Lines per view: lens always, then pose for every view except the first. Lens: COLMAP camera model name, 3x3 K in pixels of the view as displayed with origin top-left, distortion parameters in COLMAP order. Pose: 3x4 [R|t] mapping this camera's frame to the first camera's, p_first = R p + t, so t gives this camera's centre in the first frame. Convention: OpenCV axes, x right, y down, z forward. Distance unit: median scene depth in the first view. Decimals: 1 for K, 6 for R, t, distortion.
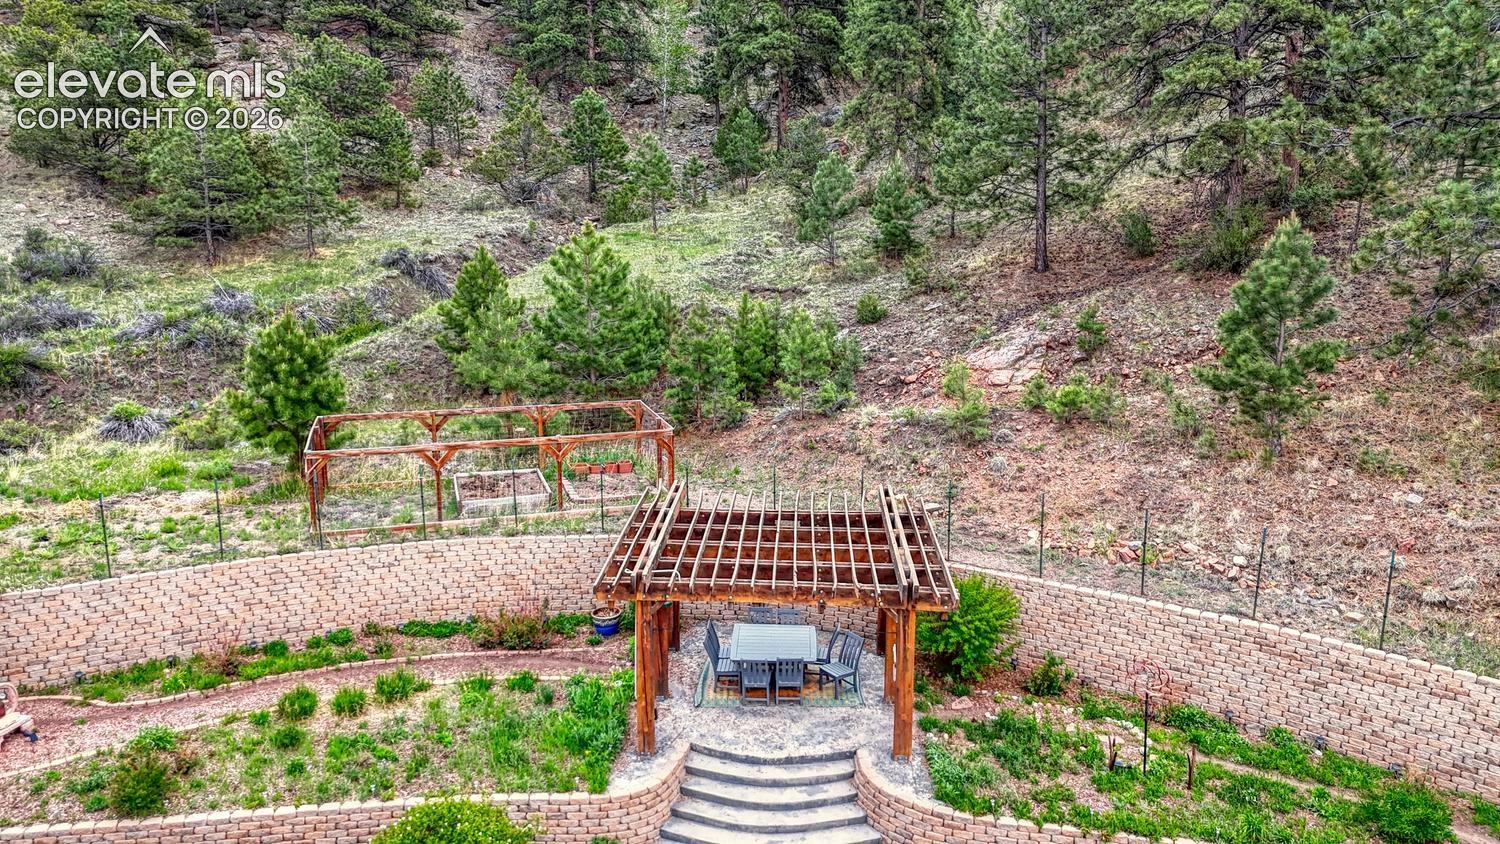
lens RADIAL K [[1047.4, 0, 750.0], [0, 1047.4, 422.0], [0, 0, 1]] dist [0.005061, -0.001690]
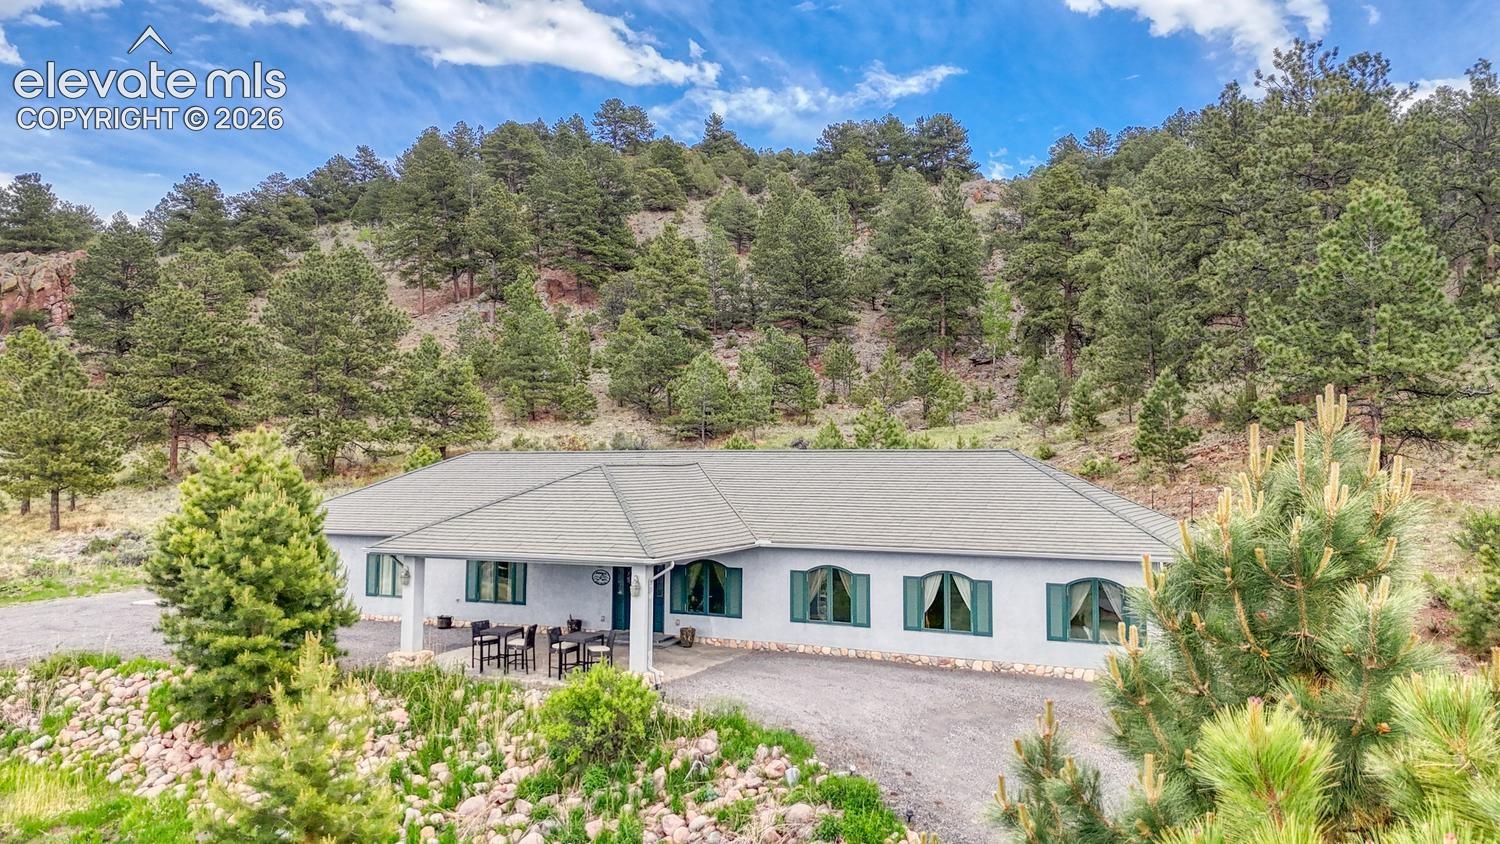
lens RADIAL K [[1118.8, 0, 750.0], [0, 1118.8, 422.0], [0, 0, 1]] dist [0.072982, -0.001237]
pose [[0.917519, -0.022303, -0.397066, 0.253476], [-0.087724, 0.962483, -0.256770, 0.227063], [0.387896, 0.270423, 0.881140, -0.523814]]
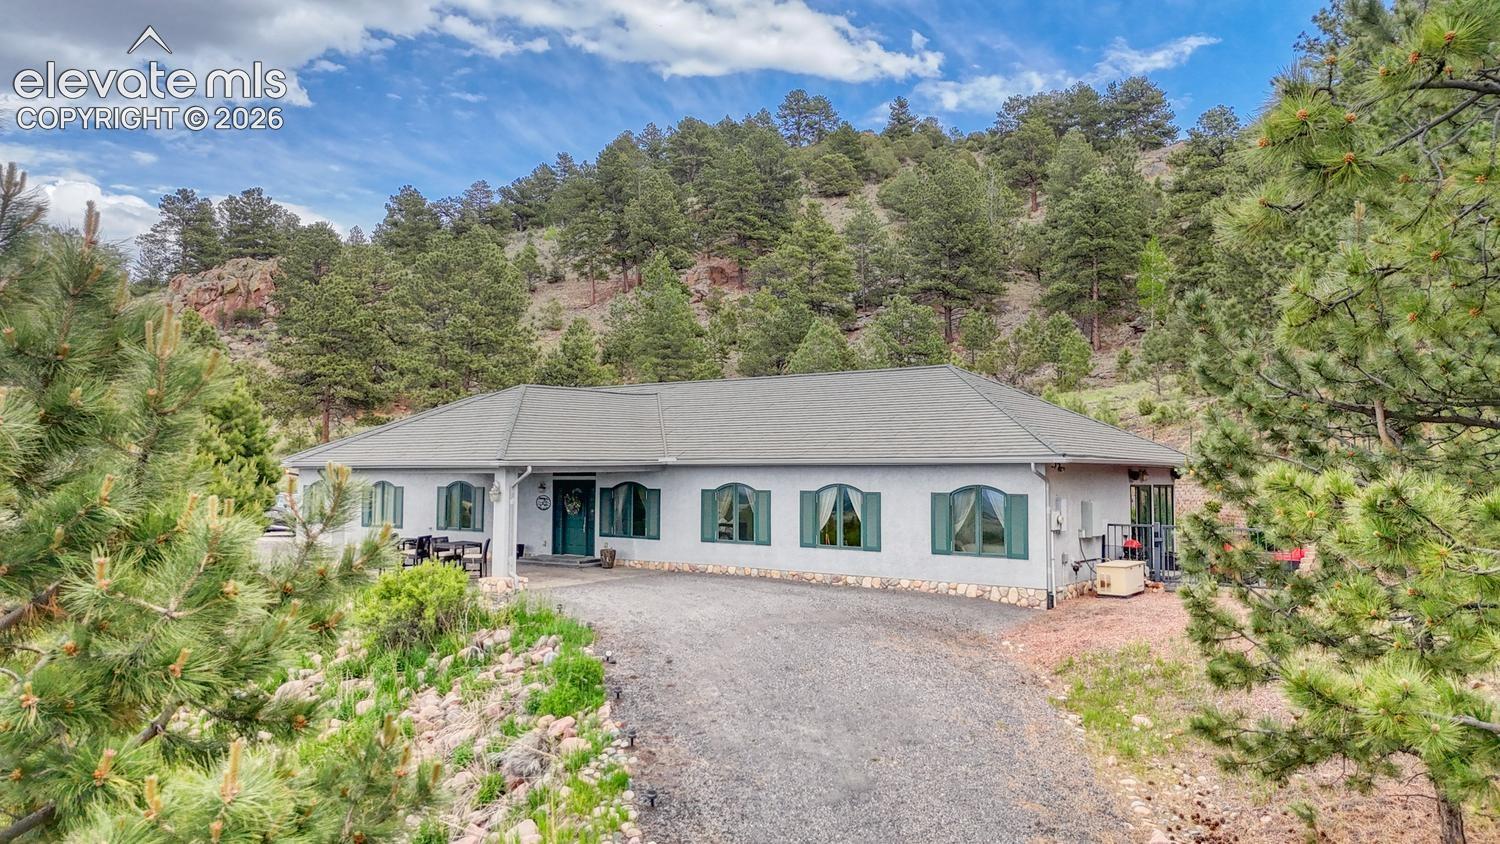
lens RADIAL K [[1113.8, 0, 750.0], [0, 1113.8, 422.0], [0, 0, 1]] dist [0.213584, -0.479729]
pose [[0.817814, -0.033101, -0.574531, 0.378649], [-0.125872, 0.963883, -0.234705, 0.245959], [0.561549, 0.264262, 0.784110, -0.433721]]
